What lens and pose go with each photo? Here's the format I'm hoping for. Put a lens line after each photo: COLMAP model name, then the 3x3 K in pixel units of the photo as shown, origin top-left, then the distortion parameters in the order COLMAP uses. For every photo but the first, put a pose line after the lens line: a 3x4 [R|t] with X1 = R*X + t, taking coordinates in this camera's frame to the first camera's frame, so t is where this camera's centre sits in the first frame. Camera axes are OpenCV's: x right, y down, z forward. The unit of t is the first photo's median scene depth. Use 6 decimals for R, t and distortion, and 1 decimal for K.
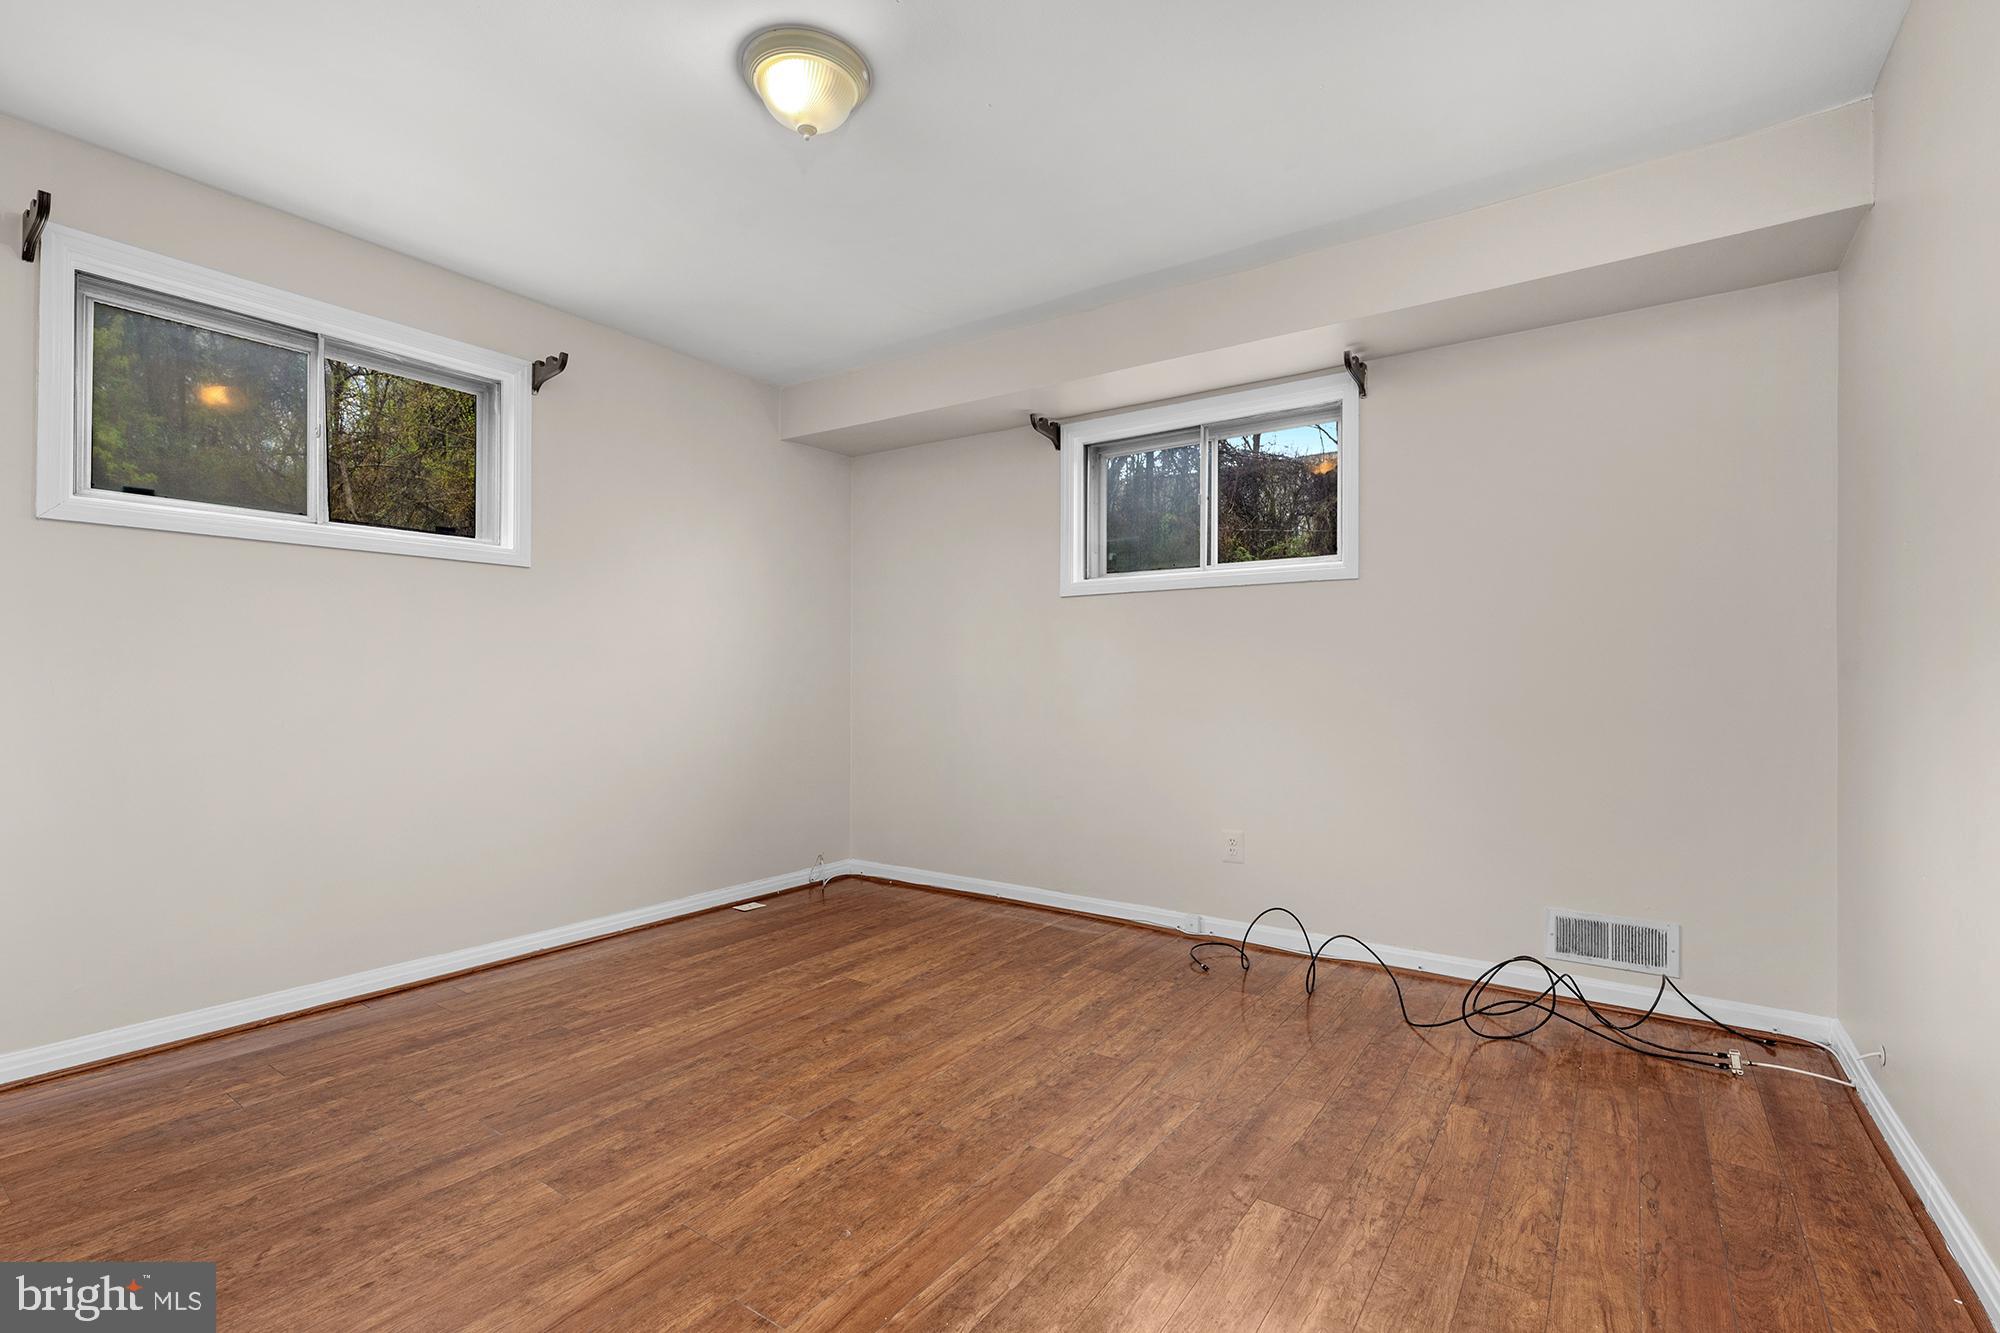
lens RADIAL K [[926.8, 0, 997.4], [0, 926.8, 671.7], [0, 0, 1]] dist [-0.000353, -0.000634]
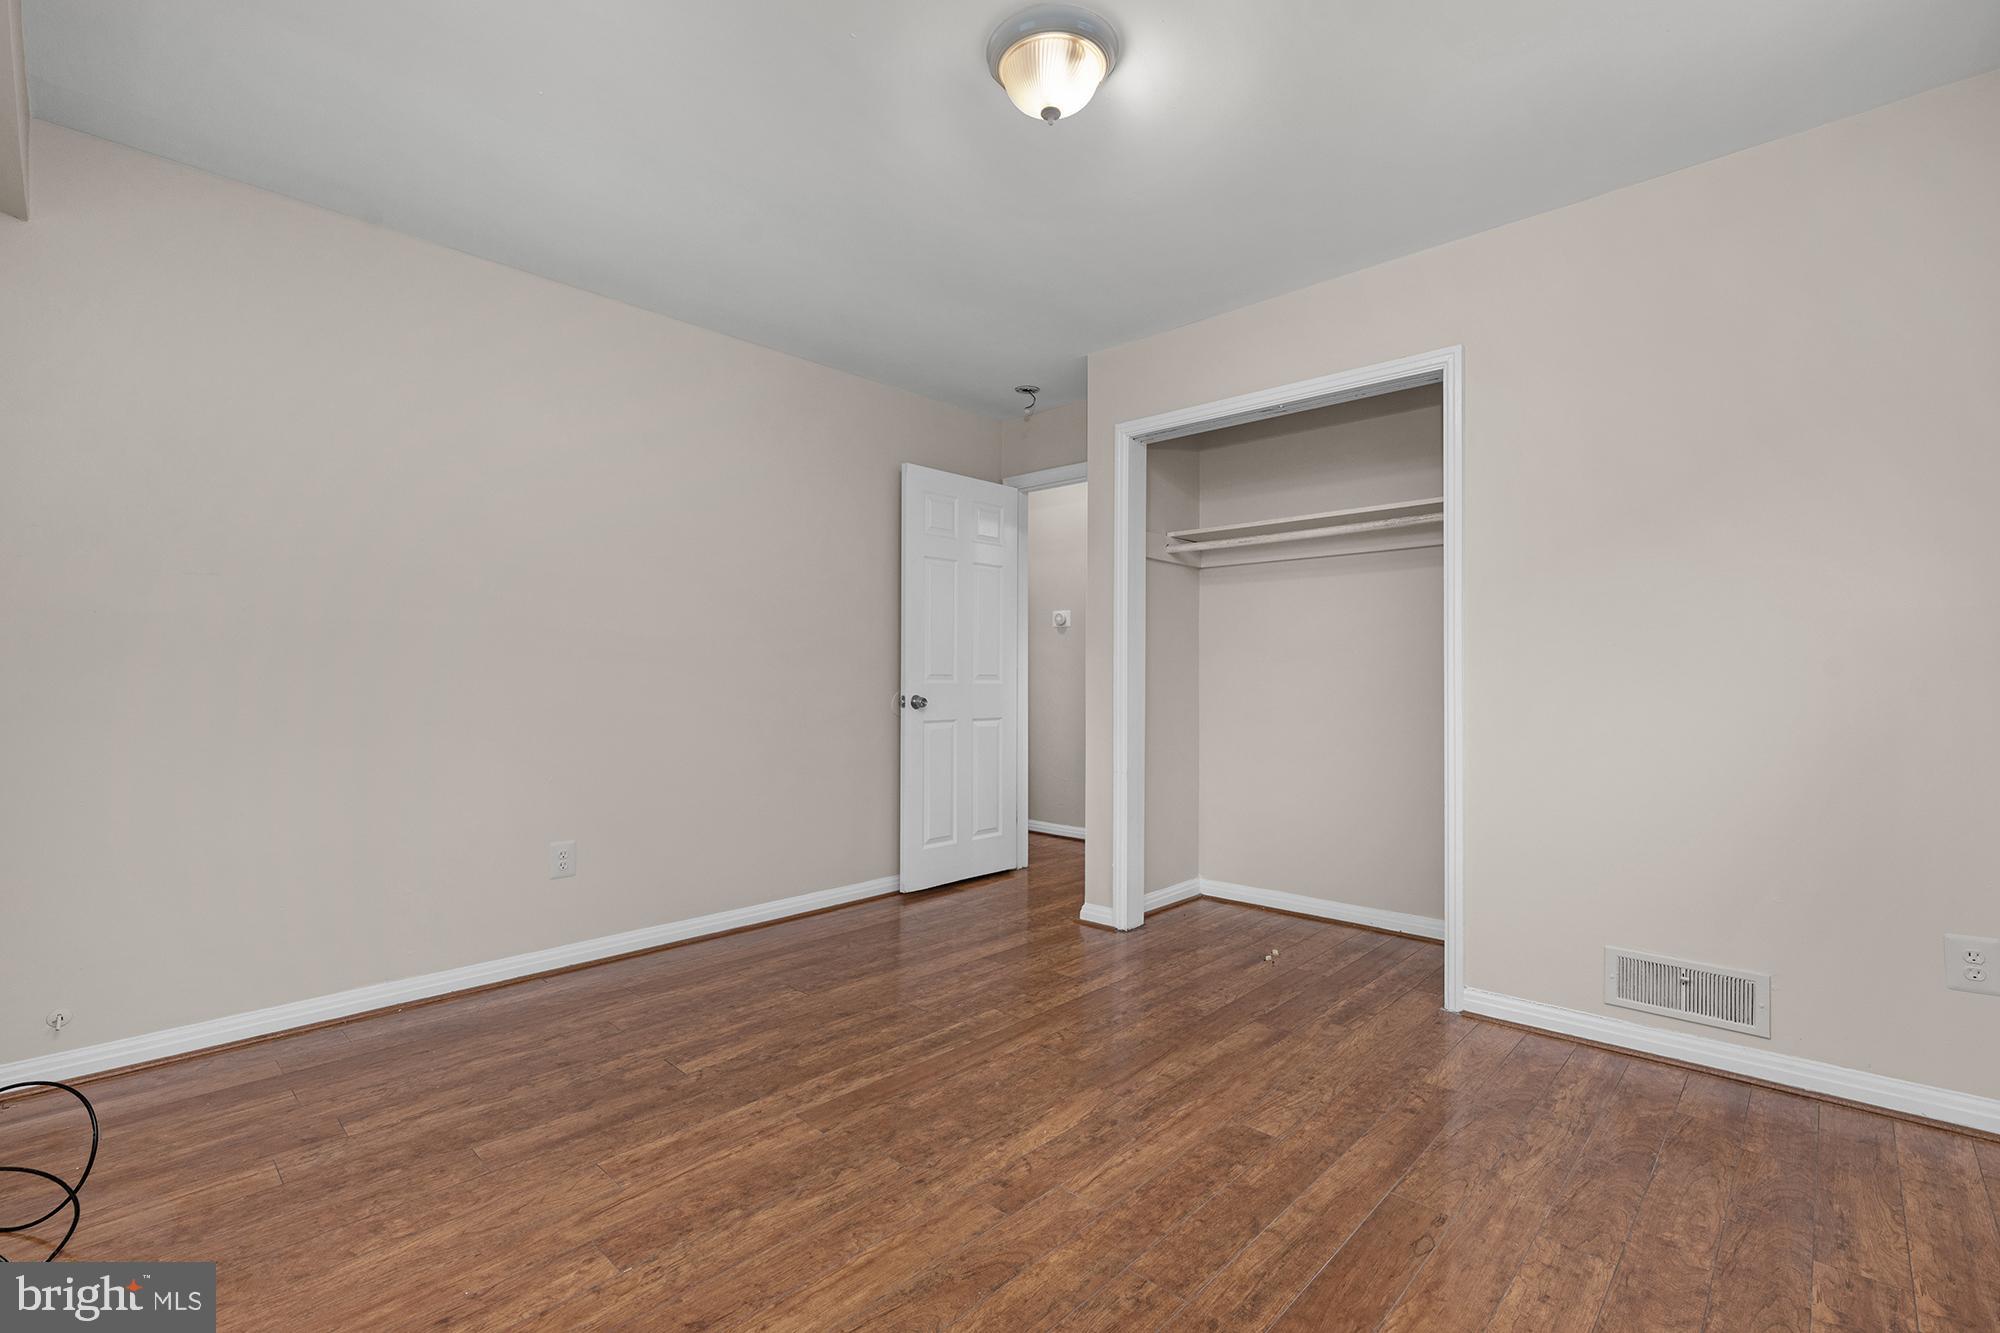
lens RADIAL K [[926.8, 0, 1006.3], [0, 926.8, 672.9], [0, 0, 1]] dist [-0.000353, -0.000634]
pose [[-0.991188, -0.004450, 0.132384, -0.298306], [-0.005805, 0.999935, -0.009849, 0.014662], [-0.132332, -0.010531, -0.991150, 1.997801]]
